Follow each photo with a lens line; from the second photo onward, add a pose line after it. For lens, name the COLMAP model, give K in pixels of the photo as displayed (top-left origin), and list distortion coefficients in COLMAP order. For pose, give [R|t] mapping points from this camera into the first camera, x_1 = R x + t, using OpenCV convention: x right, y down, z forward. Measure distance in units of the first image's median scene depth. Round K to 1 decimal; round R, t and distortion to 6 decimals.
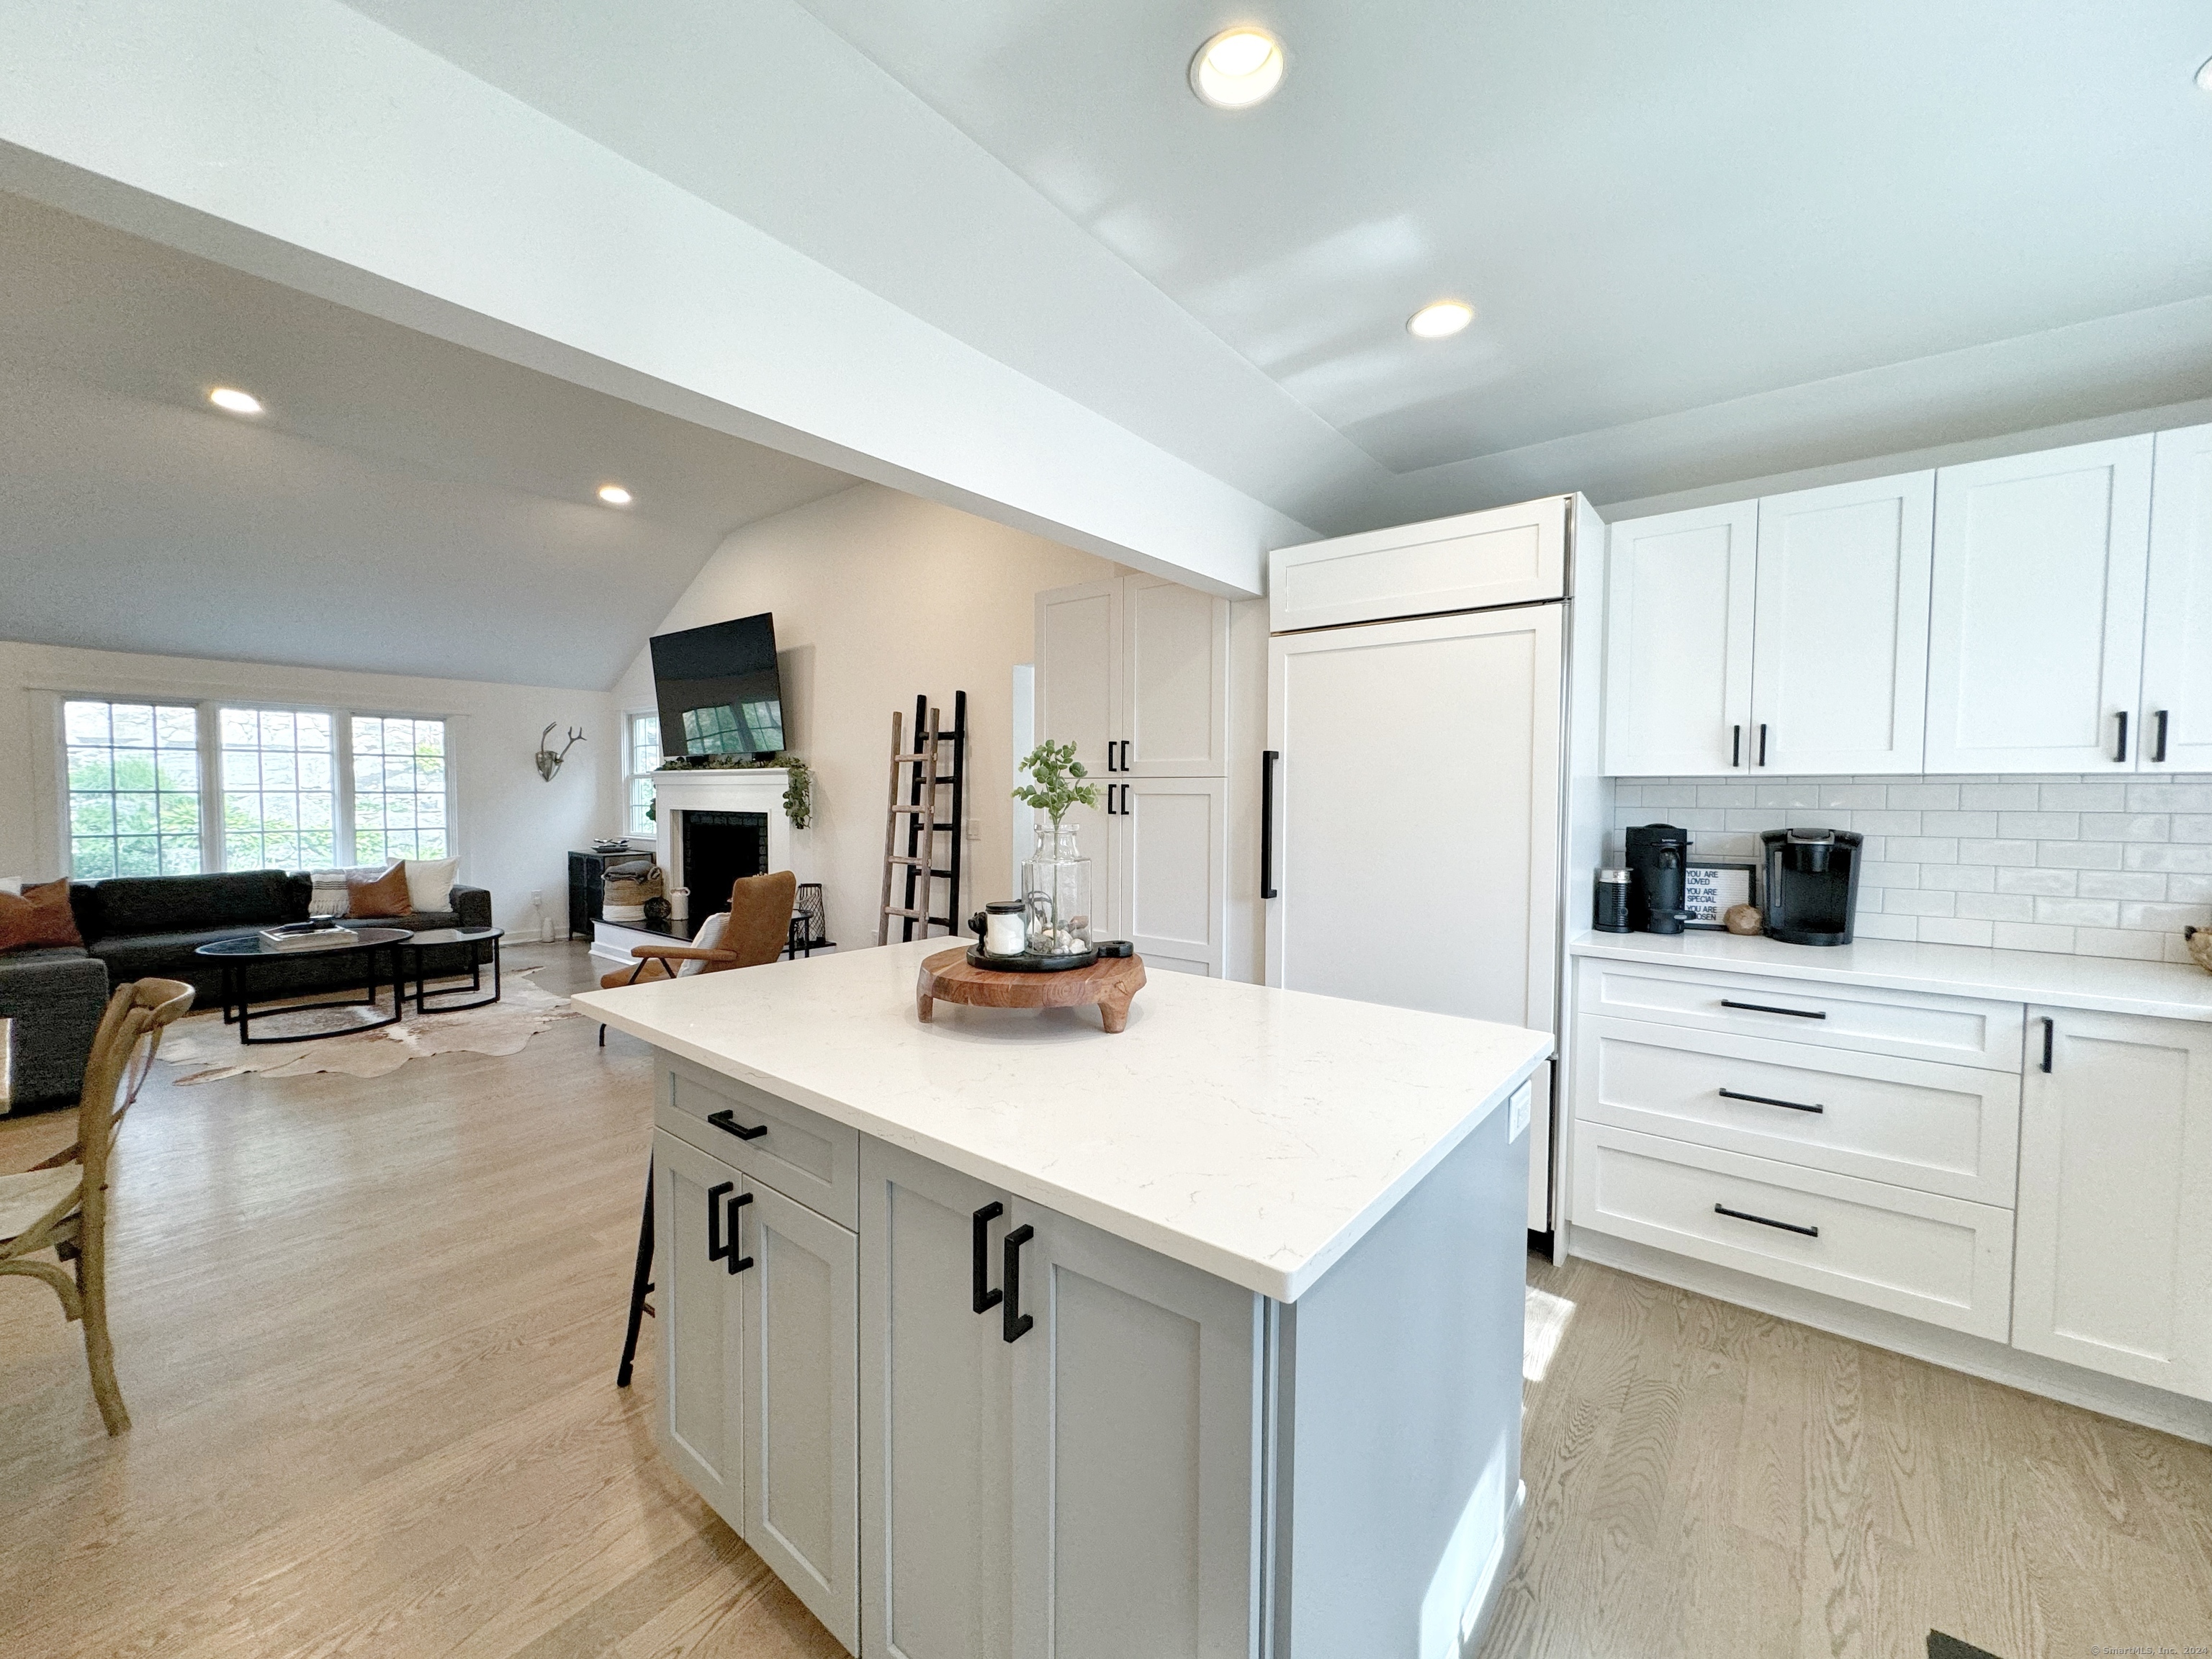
lens RADIAL K [[886.3, 0, 1105.1], [0, 886.3, 832.7], [0, 0, 1]] dist [-0.002988, 0.000348]
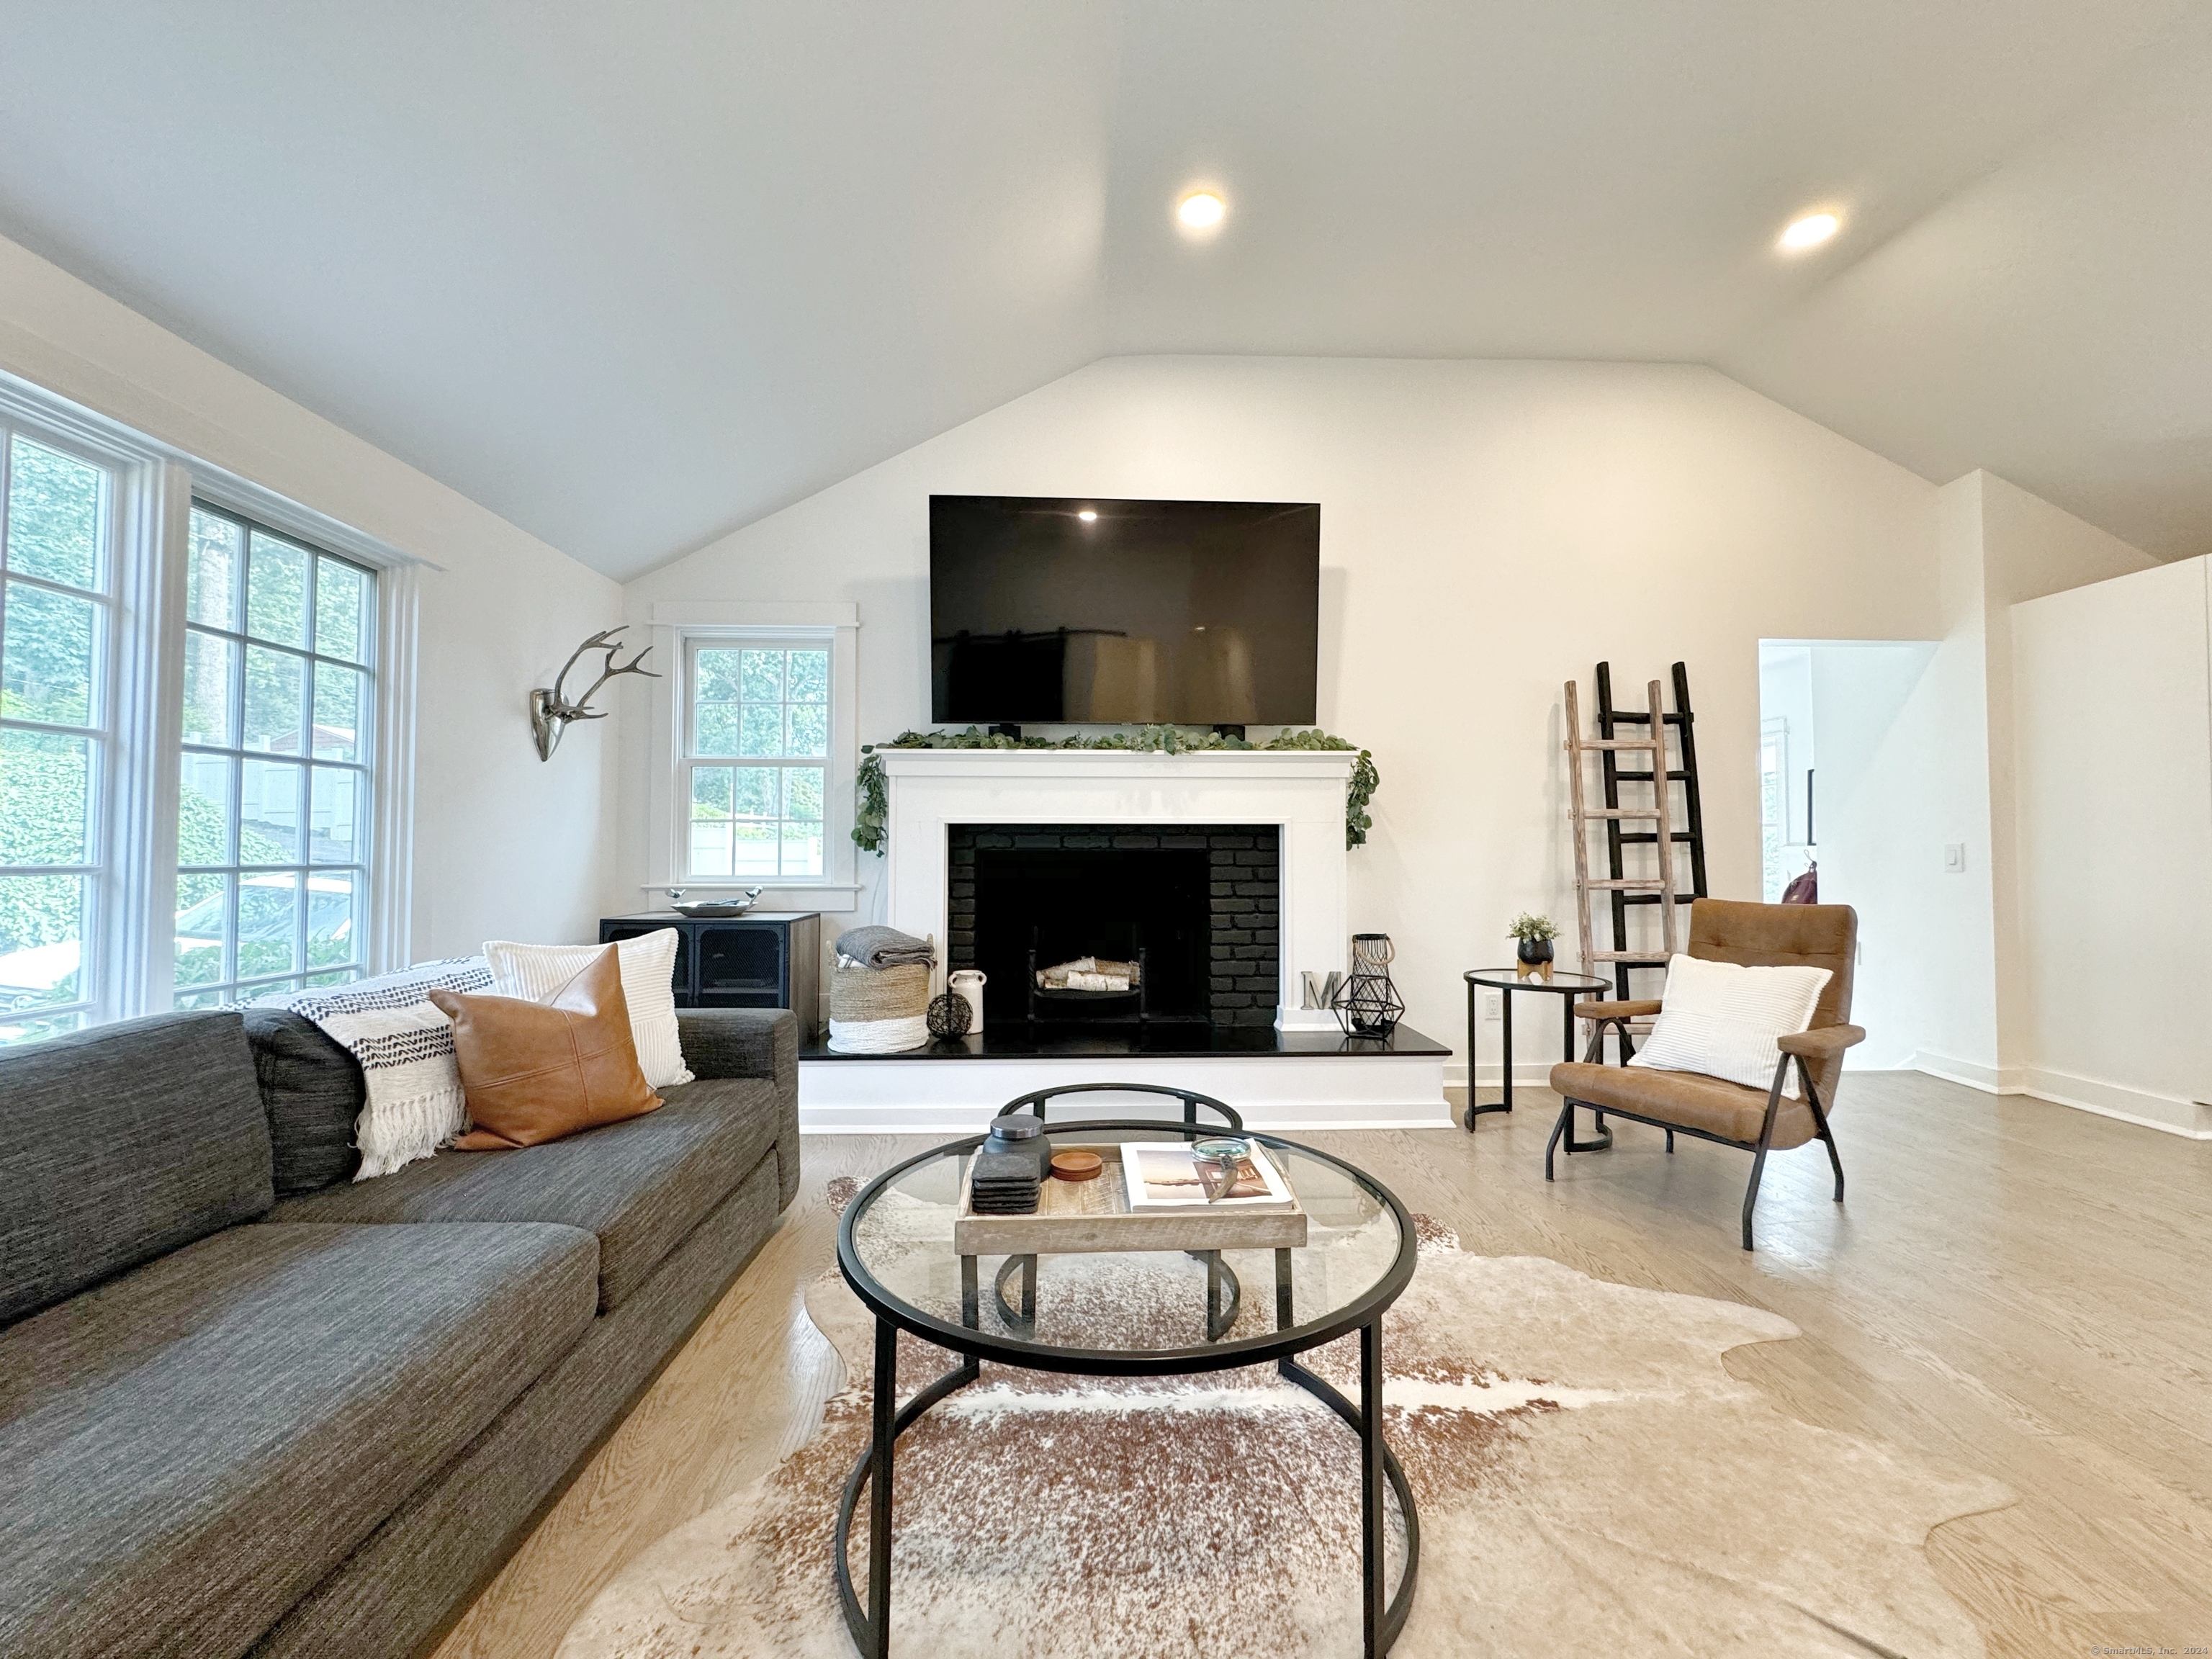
lens RADIAL K [[886.3, 0, 1105.1], [0, 886.3, 832.7], [0, 0, 1]] dist [-0.002988, 0.000348]
pose [[0.765079, 0.009234, 0.643870, -0.884043], [0.031751, 0.998140, -0.052043, 0.011793], [-0.643153, 0.060260, 0.763363, 0.624842]]
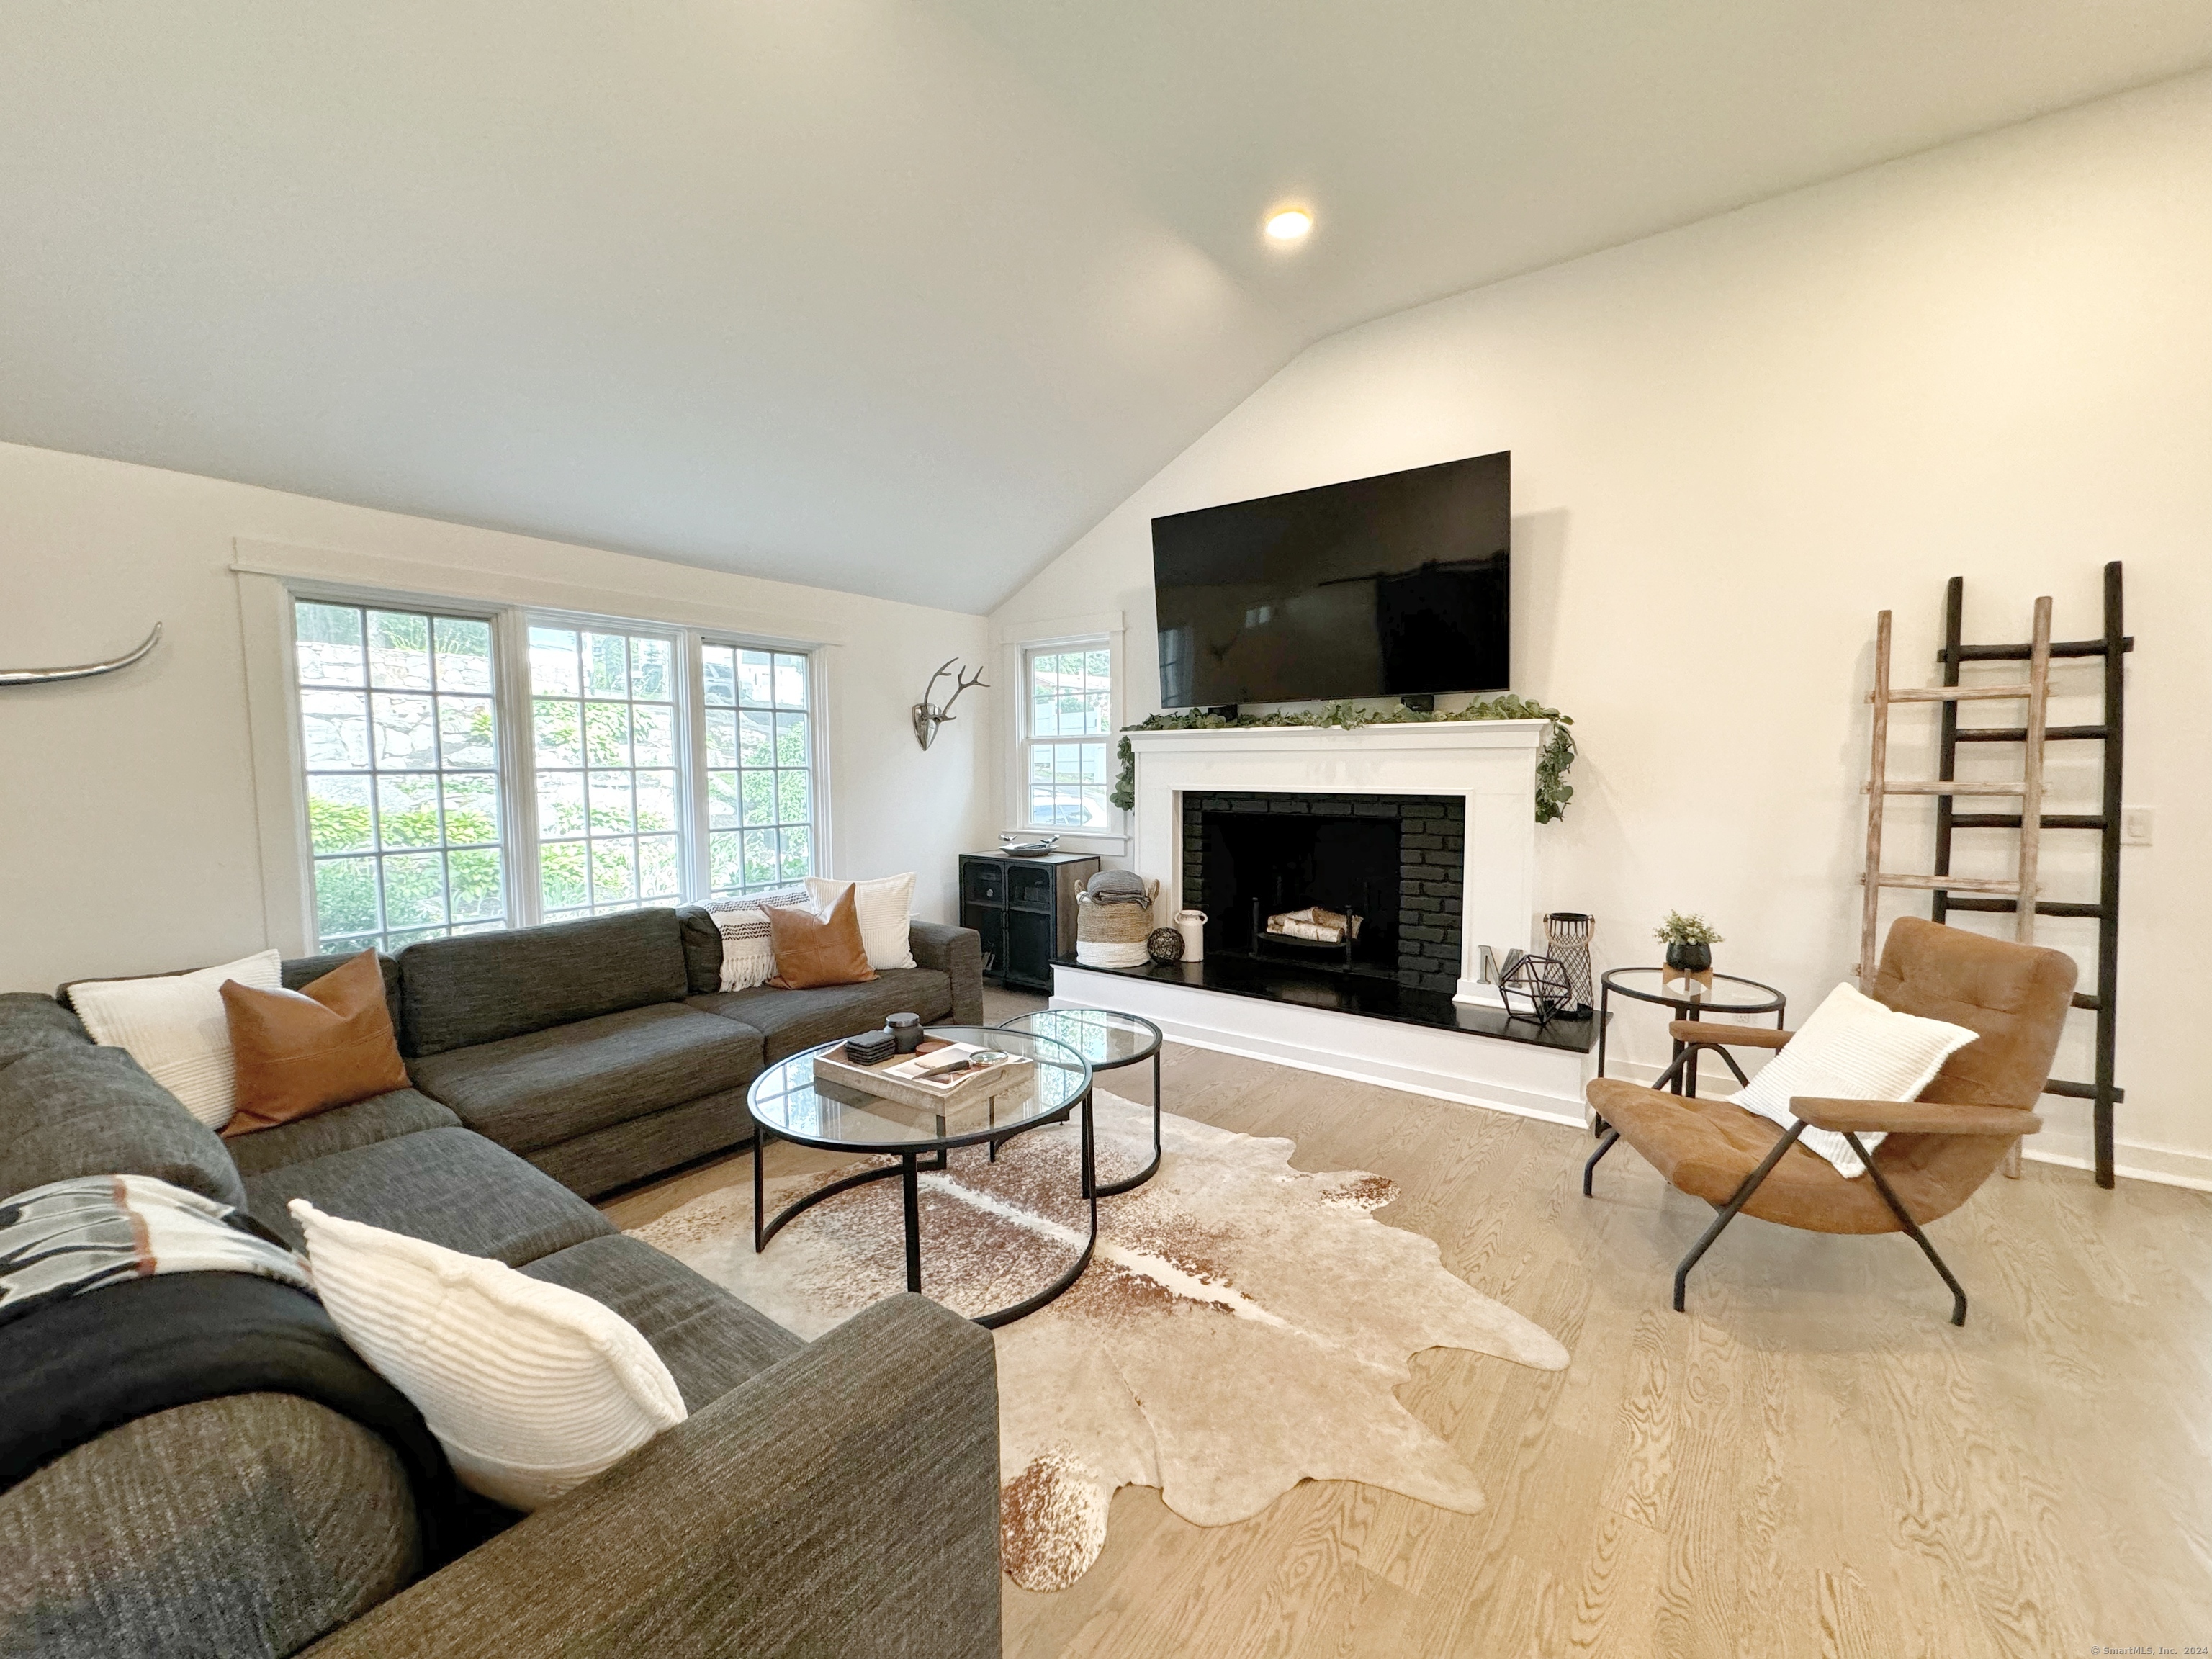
lens RADIAL K [[886.3, 0, 1105.1], [0, 886.3, 832.7], [0, 0, 1]] dist [-0.002988, 0.000348]
pose [[0.999311, -0.014094, 0.034343, -0.656631], [0.012831, 0.999243, 0.036736, -0.022718], [-0.034835, -0.036270, 0.998735, 0.414174]]
